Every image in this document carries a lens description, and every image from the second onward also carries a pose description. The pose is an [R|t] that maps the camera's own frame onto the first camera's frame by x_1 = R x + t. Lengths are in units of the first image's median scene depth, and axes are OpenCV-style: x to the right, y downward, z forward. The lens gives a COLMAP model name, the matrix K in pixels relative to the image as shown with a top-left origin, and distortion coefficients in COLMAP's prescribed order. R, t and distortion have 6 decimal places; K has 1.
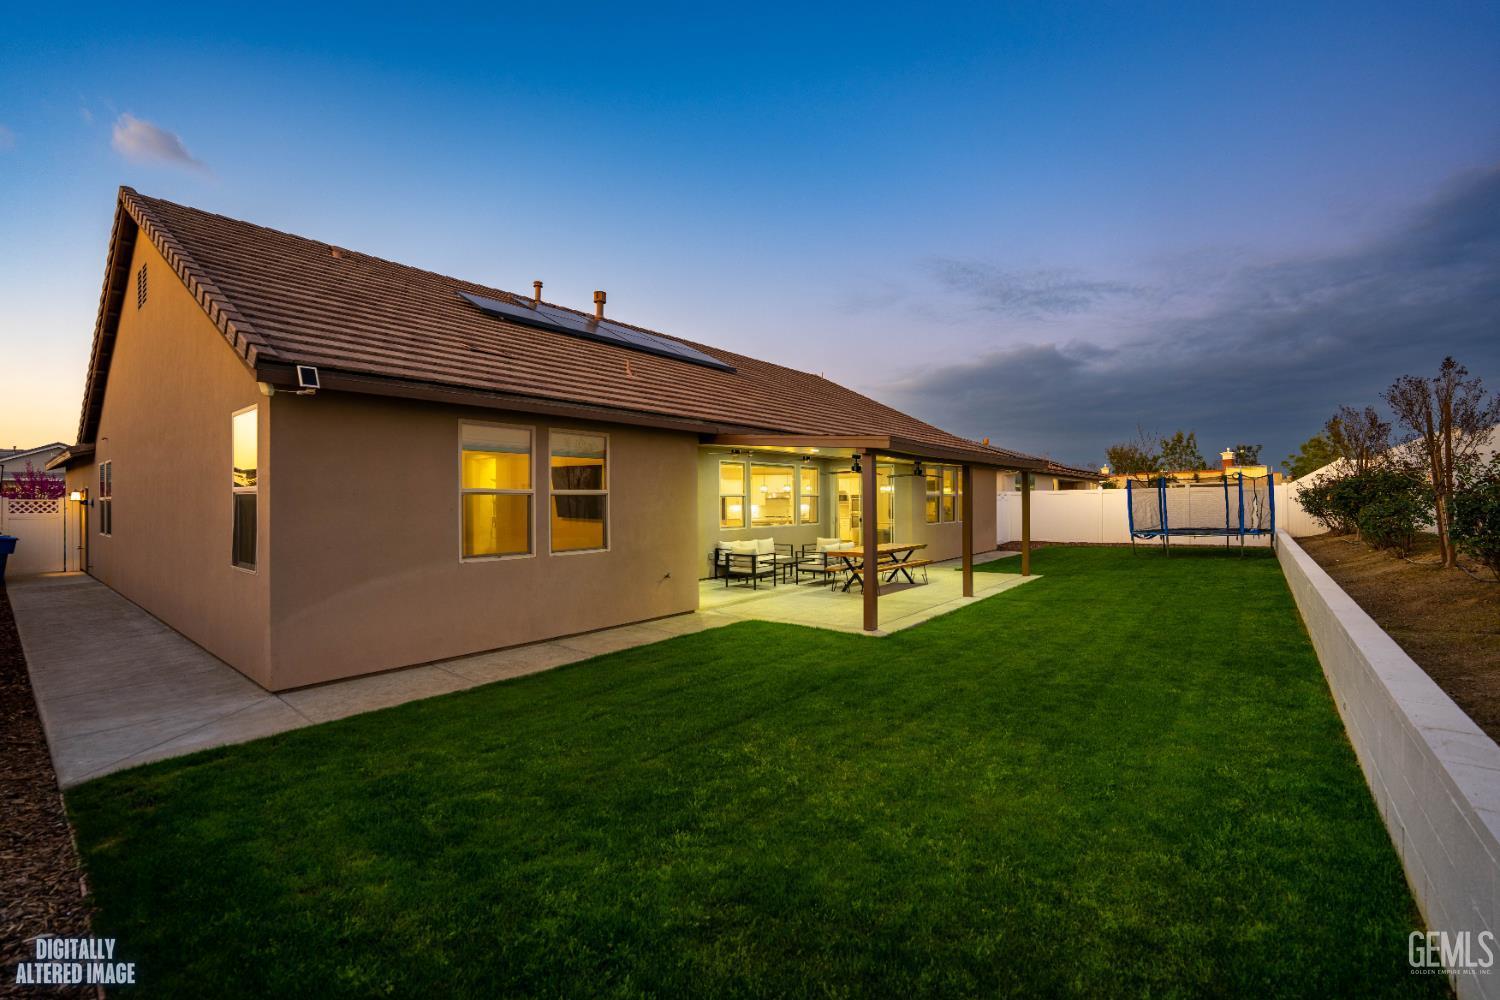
lens RADIAL K [[630.4, 0, 743.1], [0, 630.4, 498.6], [0, 0, 1]] dist [-0.015309, 0.000229]
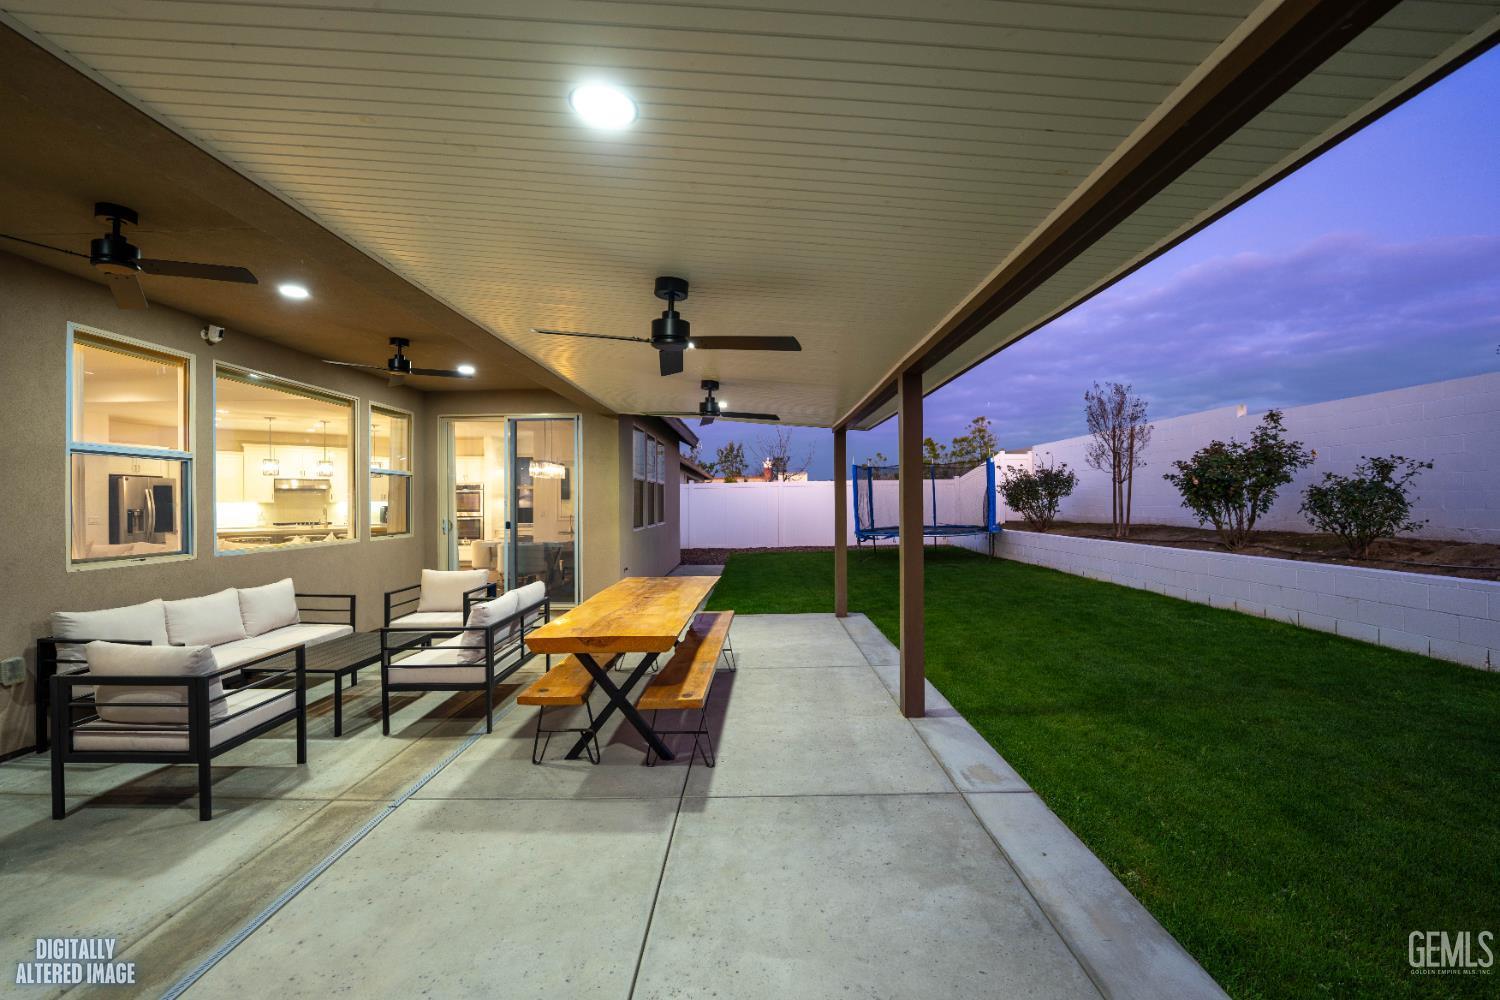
lens RADIAL K [[630.4, 0, 750.3], [0, 630.4, 498.6], [0, 0, 1]] dist [-0.015309, 0.000229]
pose [[0.776719, 0.002955, 0.629840, 0.024717], [0.002189, 0.999970, -0.007391, 0.018588], [-0.629843, 0.007119, 0.776690, 0.542859]]
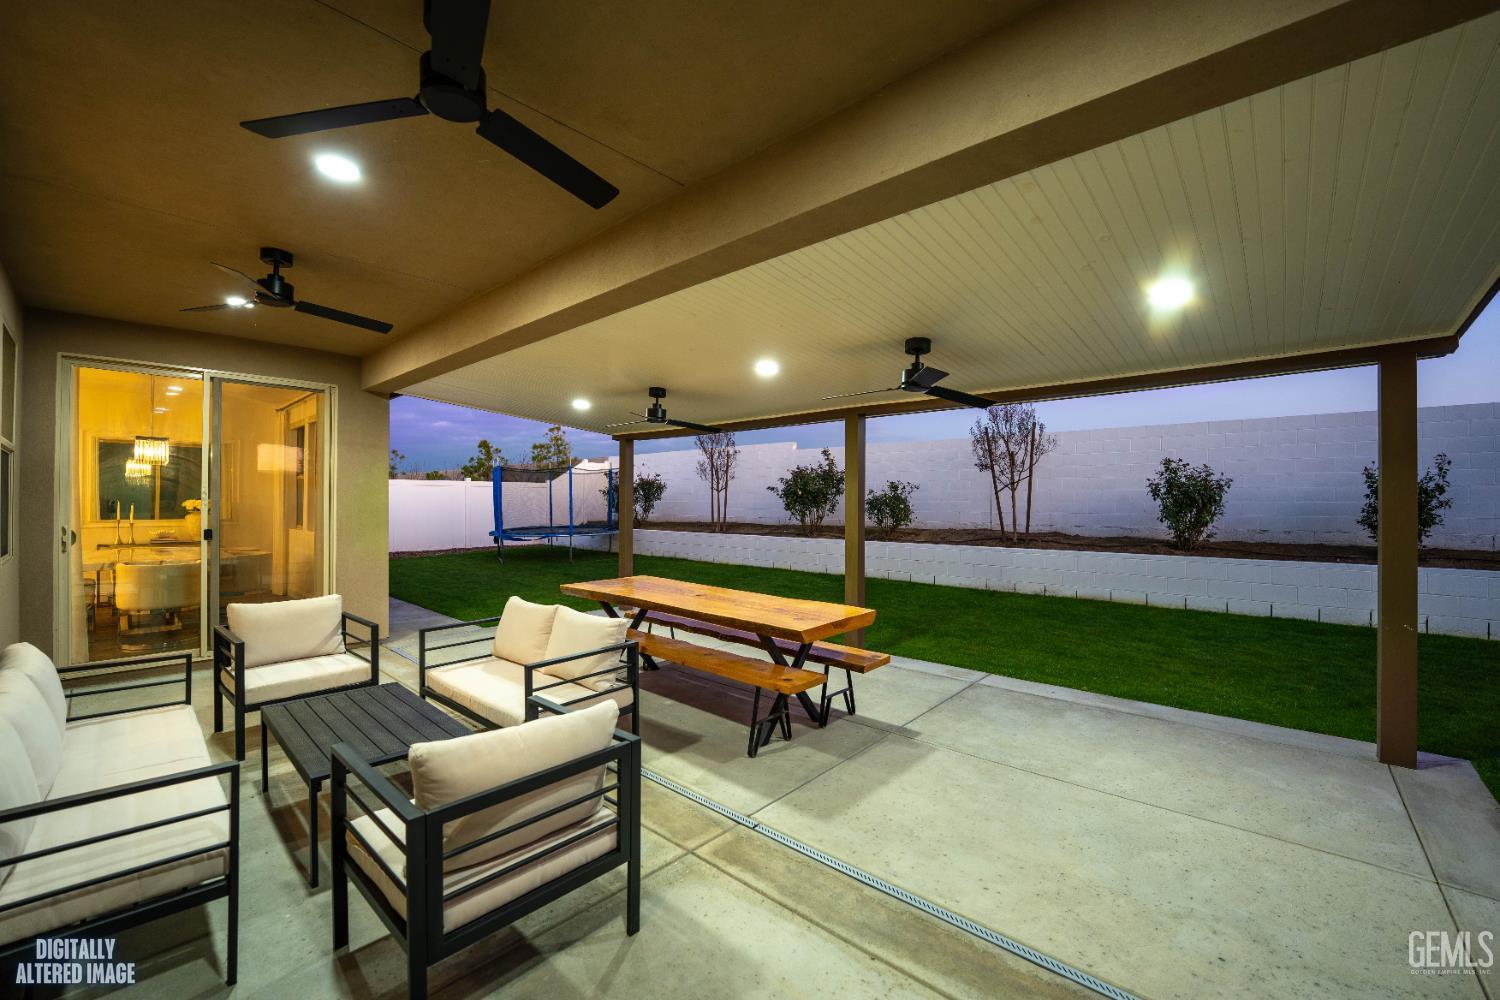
lens RADIAL K [[600.4, 0, 755.3], [0, 600.4, 502.2], [0, 0, 1]] dist [-0.002787, -0.000034]
pose [[0.039912, 0.006827, 0.999180, -0.135205], [-0.004298, 0.999969, -0.006661, 0.018355], [-0.999194, -0.004029, 0.039940, 0.785632]]
